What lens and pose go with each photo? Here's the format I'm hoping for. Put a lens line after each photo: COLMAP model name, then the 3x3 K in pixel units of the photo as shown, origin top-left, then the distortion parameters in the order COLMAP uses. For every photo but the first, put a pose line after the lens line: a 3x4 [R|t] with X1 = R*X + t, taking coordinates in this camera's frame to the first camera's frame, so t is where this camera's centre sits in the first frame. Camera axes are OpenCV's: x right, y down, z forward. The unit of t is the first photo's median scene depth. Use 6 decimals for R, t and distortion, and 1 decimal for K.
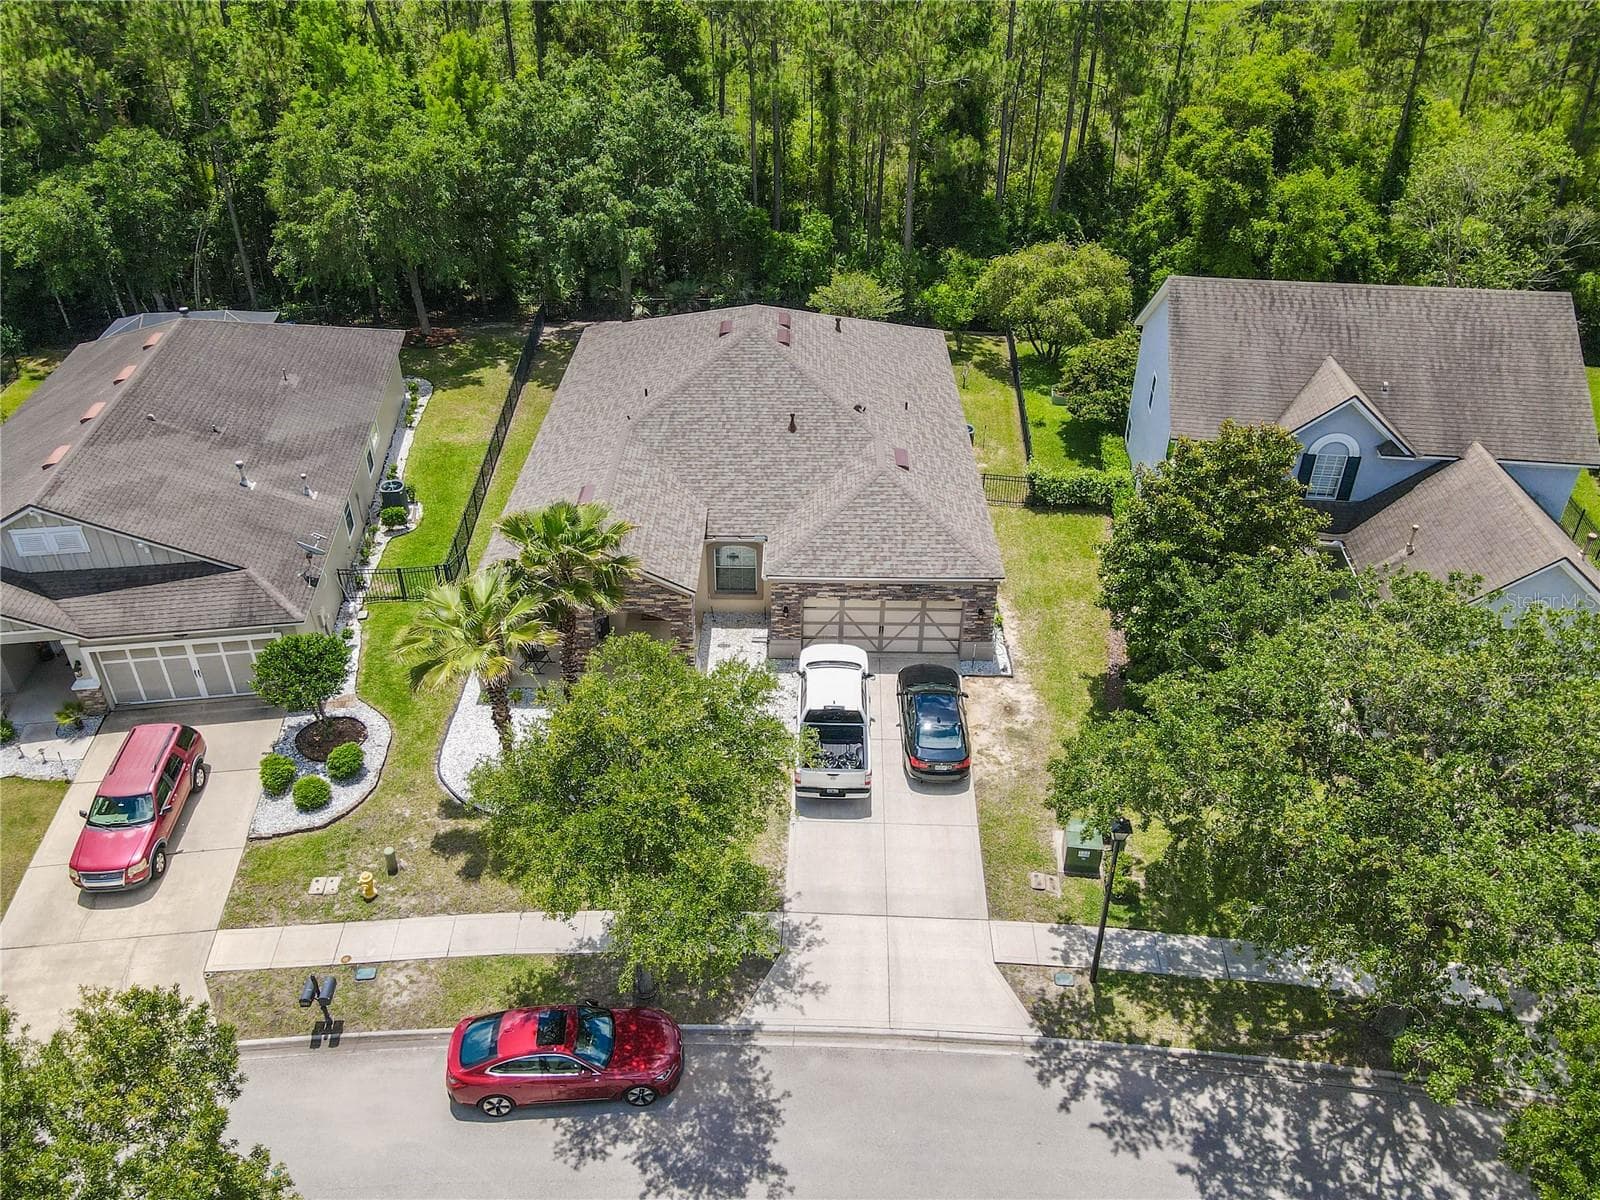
lens RADIAL K [[1184.9, 0, 800.0], [0, 1184.9, 572.8], [0, 0, 1]] dist [0.022386, -0.006870]
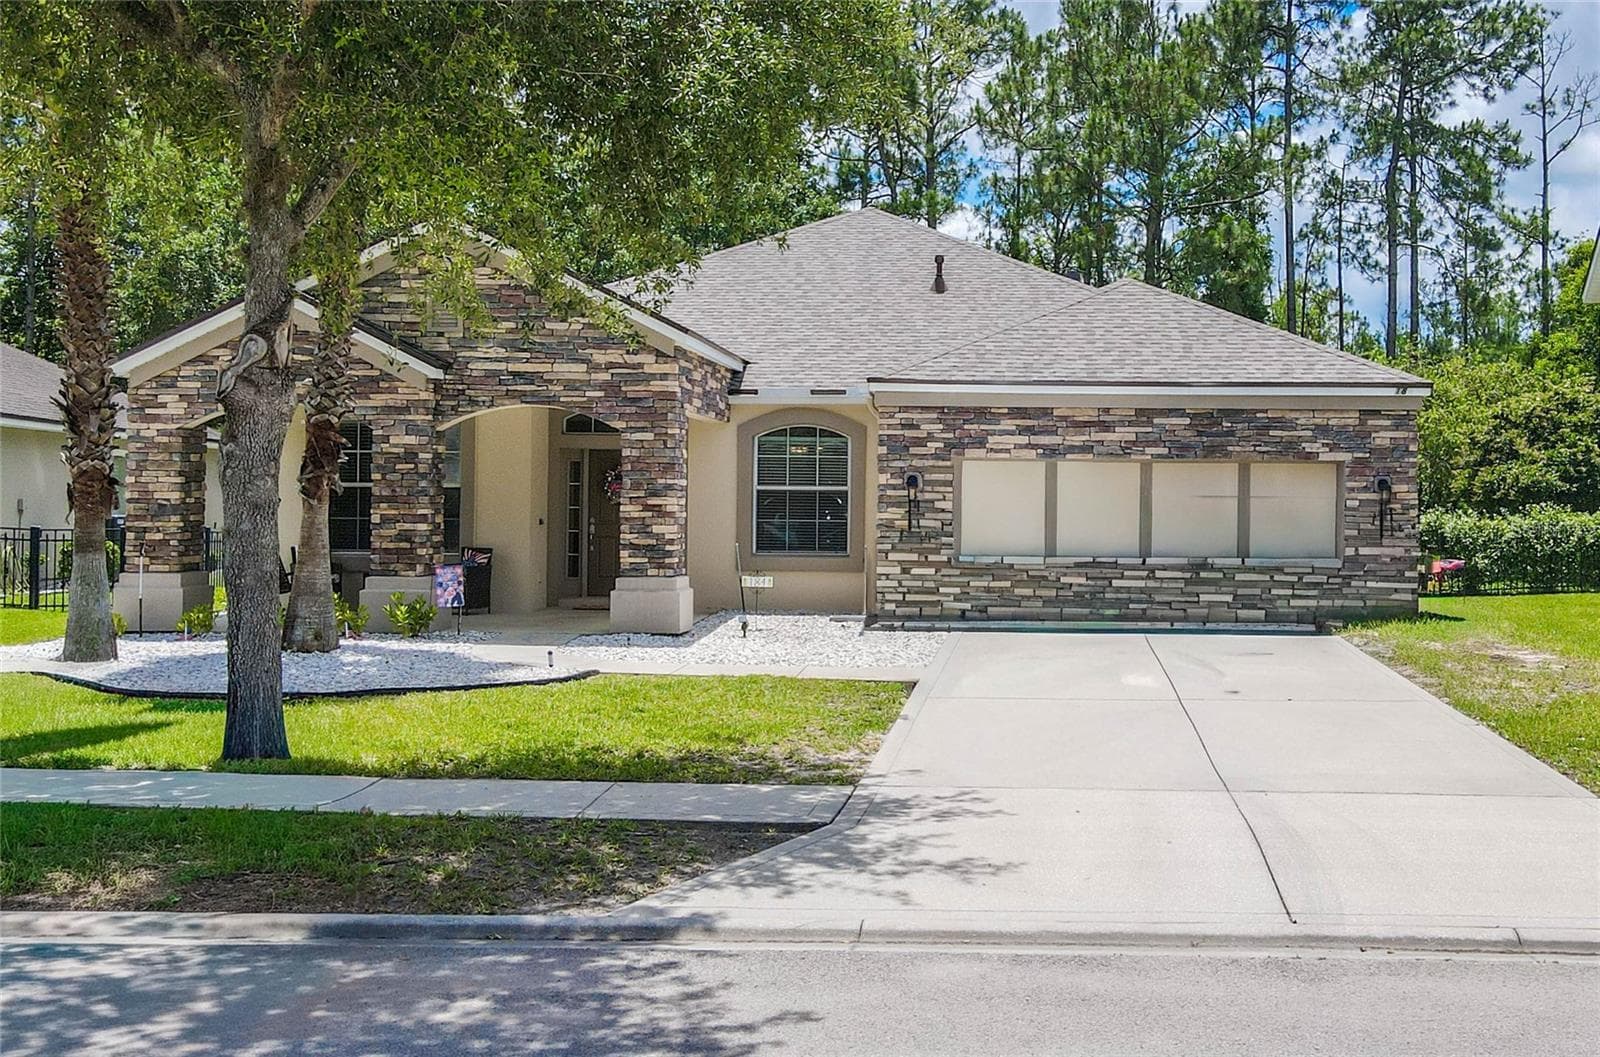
lens RADIAL K [[1712.6, 0, 966.8], [0, 1712.6, 447.3], [0, 0, 1]] dist [-0.006725, 0.078380]
pose [[0.999947, -0.002115, -0.010065, 0.016846], [-0.003720, 0.838006, -0.545649, 0.442255], [0.009588, 0.545658, 0.837953, 0.626185]]
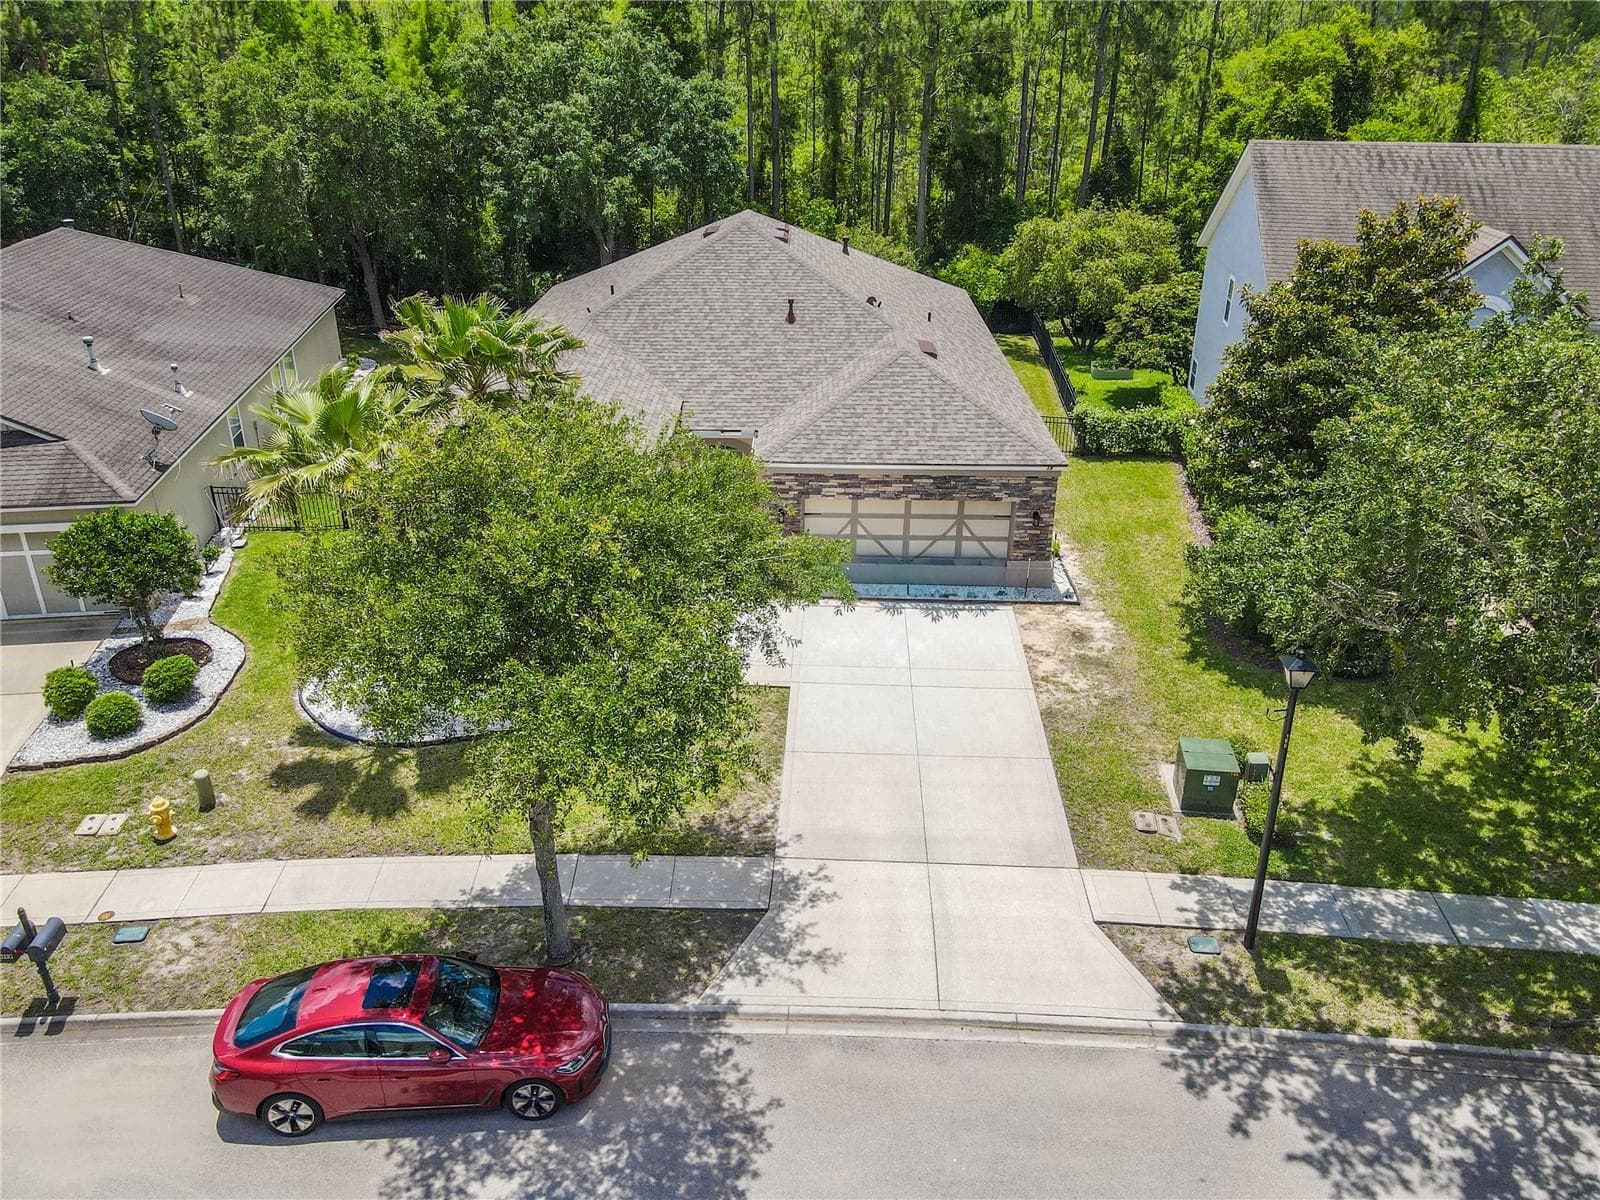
lens RADIAL K [[1184.9, 0, 800.0], [0, 1184.9, 572.8], [0, 0, 1]] dist [0.022386, -0.006870]
pose [[0.999998, 0.001814, -0.000749, 0.001035], [-0.001899, 0.990799, -0.135325, 0.217845], [0.000497, 0.135326, 0.990801, 0.311446]]
